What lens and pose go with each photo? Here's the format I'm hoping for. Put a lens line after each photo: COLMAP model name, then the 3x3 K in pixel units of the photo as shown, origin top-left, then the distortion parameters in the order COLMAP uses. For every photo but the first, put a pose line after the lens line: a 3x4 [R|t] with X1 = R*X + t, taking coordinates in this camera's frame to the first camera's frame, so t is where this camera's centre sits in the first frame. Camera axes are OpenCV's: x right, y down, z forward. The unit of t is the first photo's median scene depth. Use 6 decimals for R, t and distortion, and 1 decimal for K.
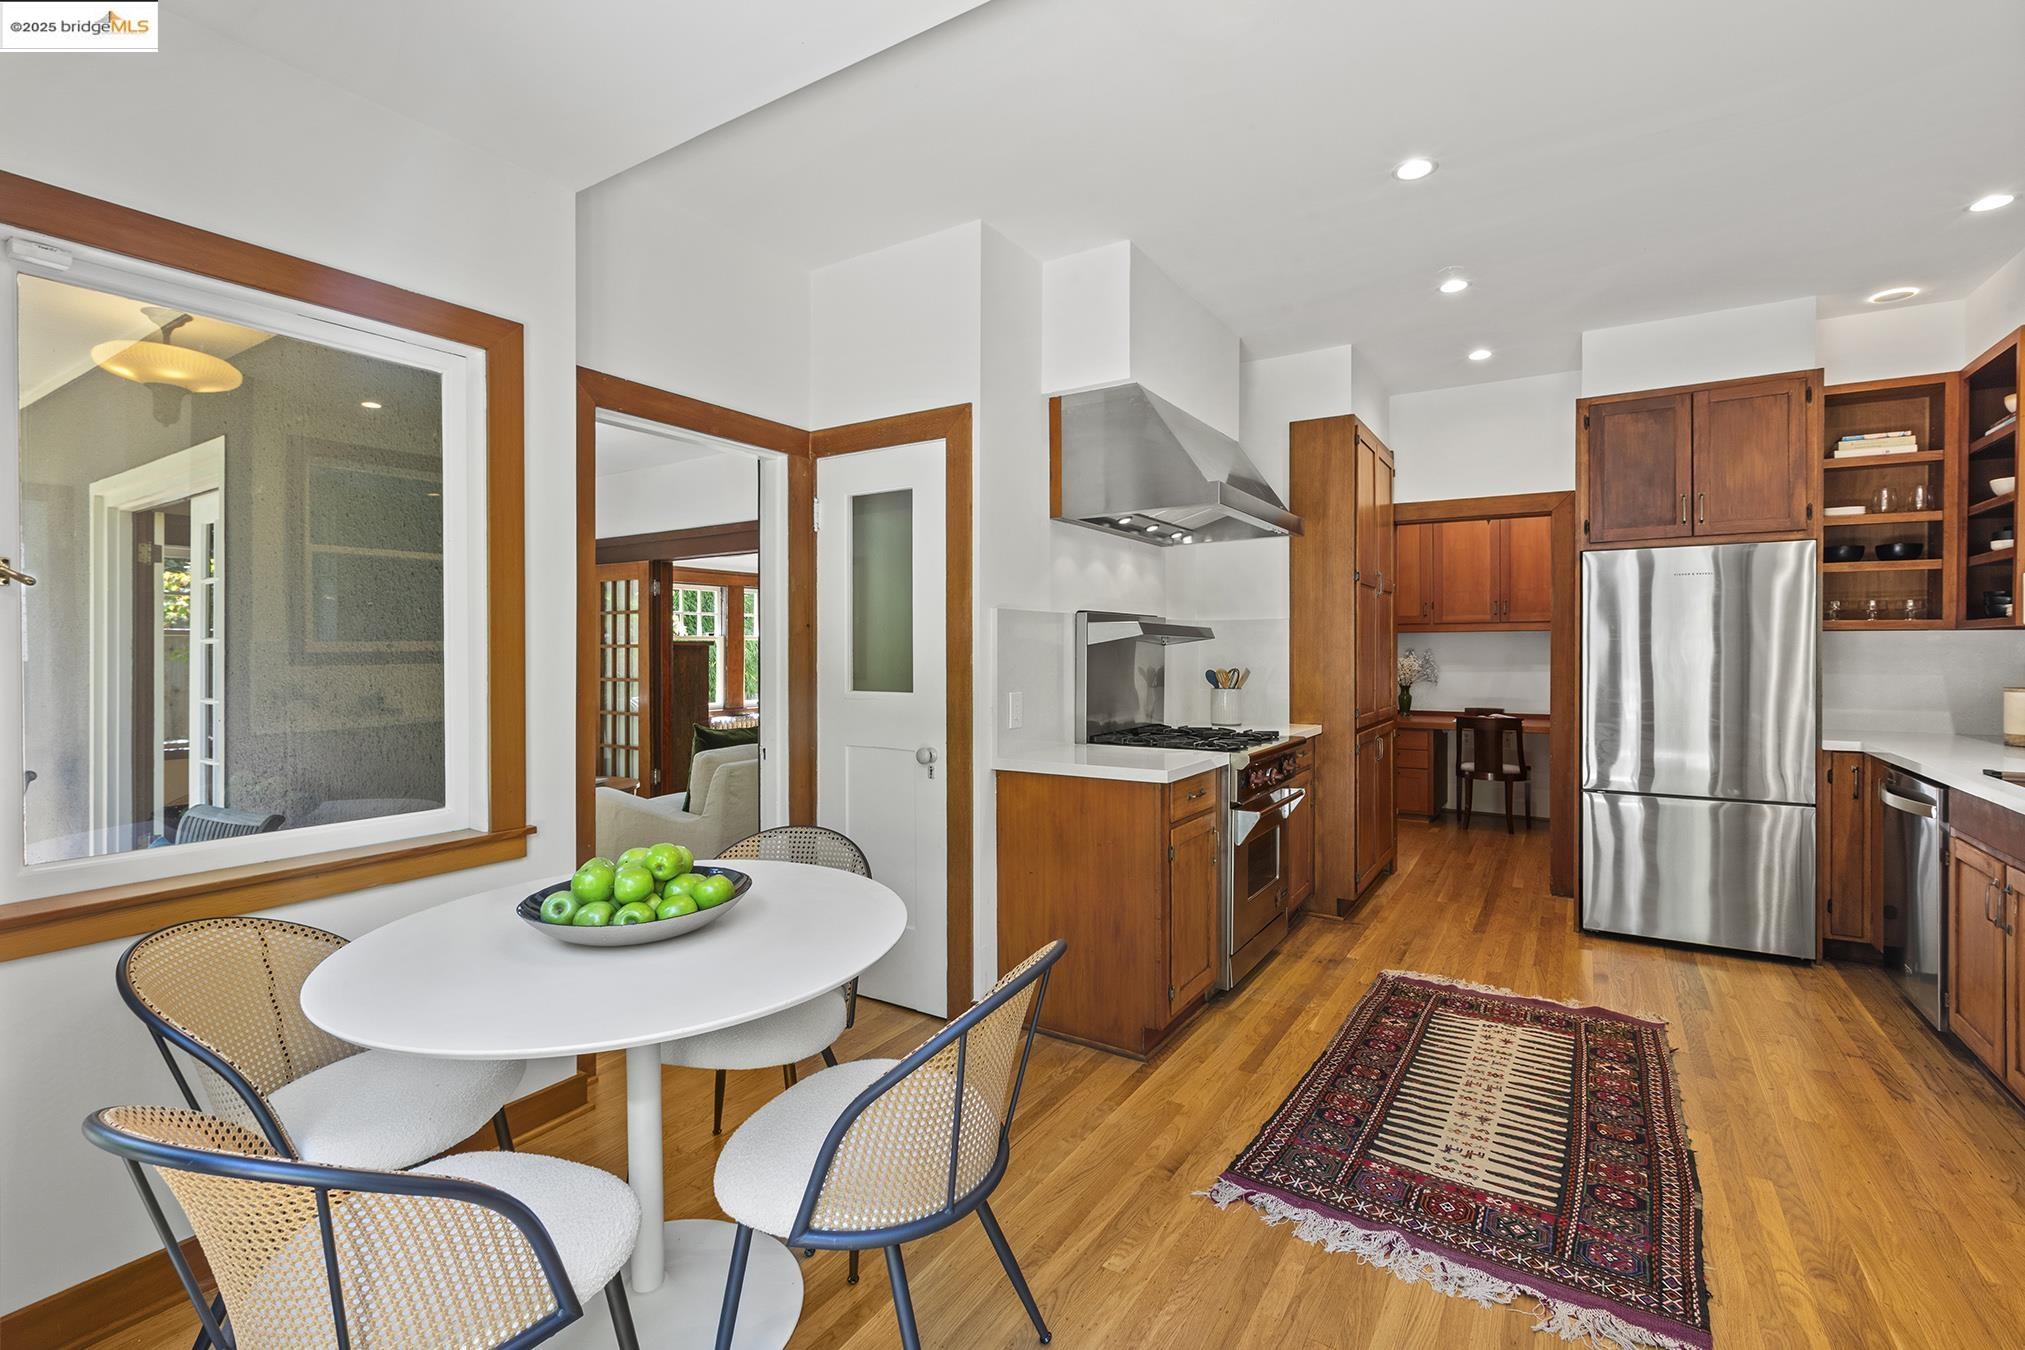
lens RADIAL K [[917.4, 0, 1017.9], [0, 917.4, 651.4], [0, 0, 1]] dist [-0.001780, -0.000472]
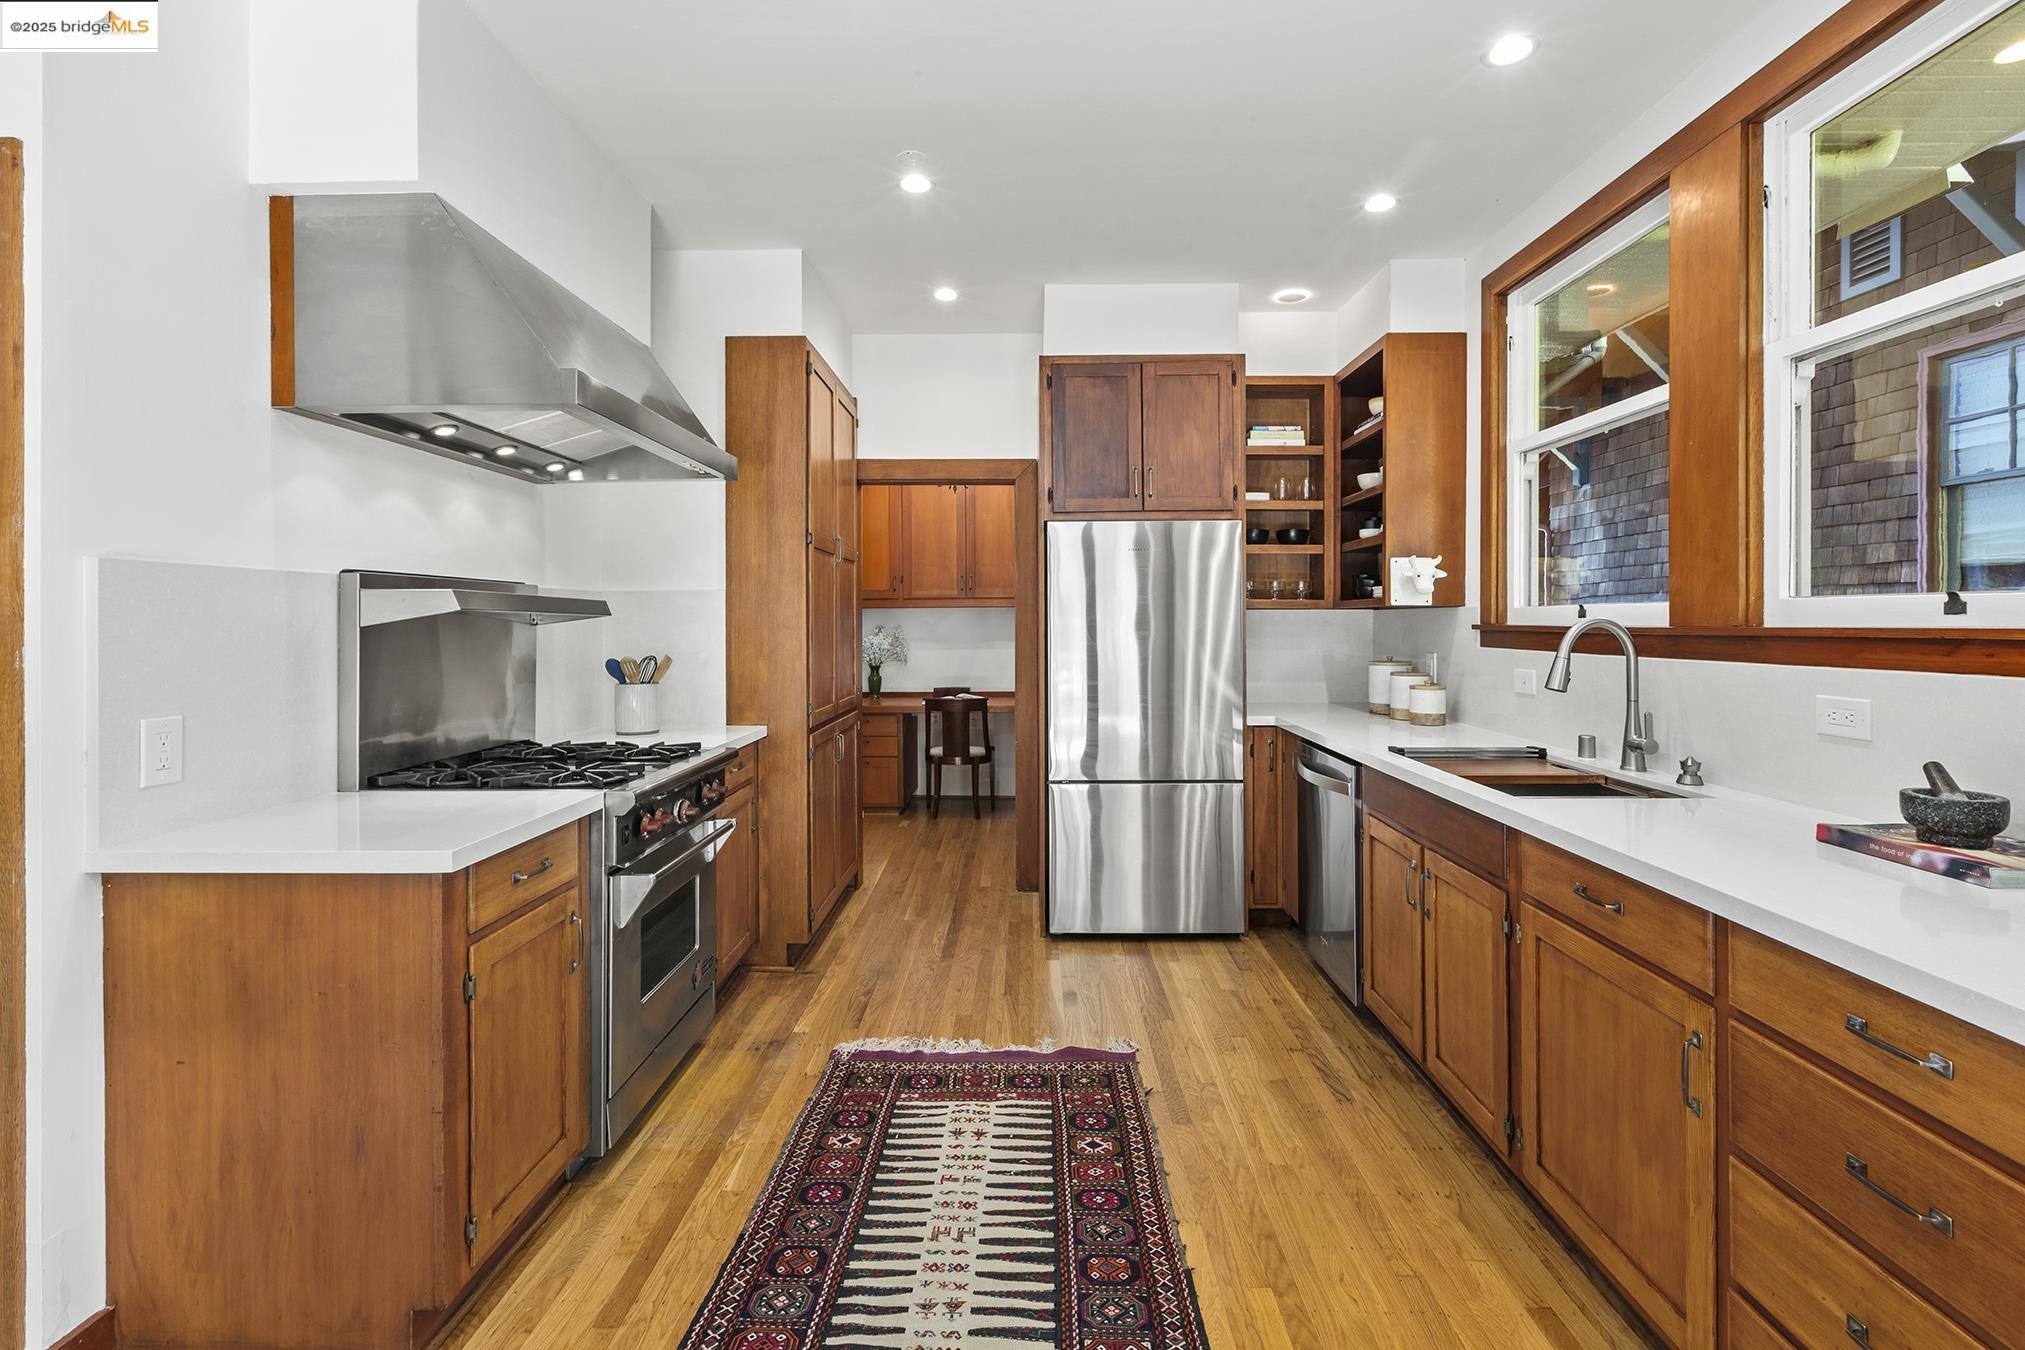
lens RADIAL K [[917.4, 0, 1017.9], [0, 917.4, 651.4], [0, 0, 1]] dist [-0.001780, -0.000472]
pose [[0.856630, -0.017949, 0.515620, 0.128322], [0.003417, 0.999570, 0.029119, -0.006318], [-0.515921, -0.023182, 0.856323, 0.250301]]
